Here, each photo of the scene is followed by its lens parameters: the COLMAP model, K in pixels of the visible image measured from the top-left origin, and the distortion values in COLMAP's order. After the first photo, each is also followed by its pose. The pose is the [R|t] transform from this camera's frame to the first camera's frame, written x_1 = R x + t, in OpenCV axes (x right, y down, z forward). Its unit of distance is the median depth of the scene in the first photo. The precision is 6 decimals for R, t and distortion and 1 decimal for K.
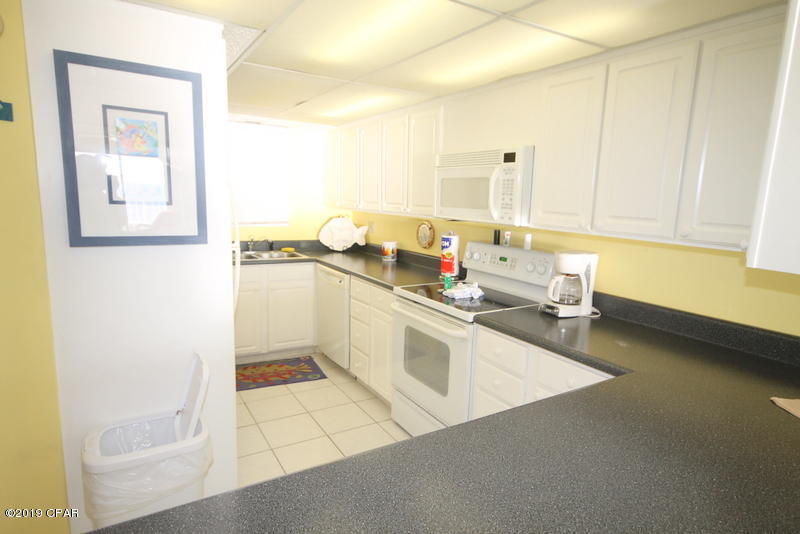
lens RADIAL K [[459.2, 0, 401.2], [0, 459.2, 268.3], [0, 0, 1]] dist [0.006624, 0.006734]
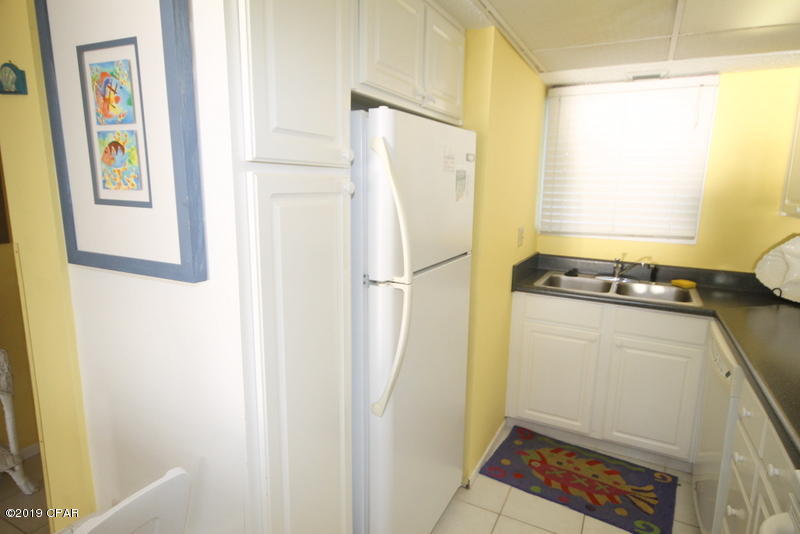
lens RADIAL K [[459.2, 0, 400.4], [0, 459.2, 269.9], [0, 0, 1]] dist [0.006624, 0.006734]
pose [[0.534405, 0.134890, -0.834396, 0.064116], [-0.130963, 0.988476, 0.075921, -0.063967], [0.835021, 0.068702, 0.545912, 0.421434]]
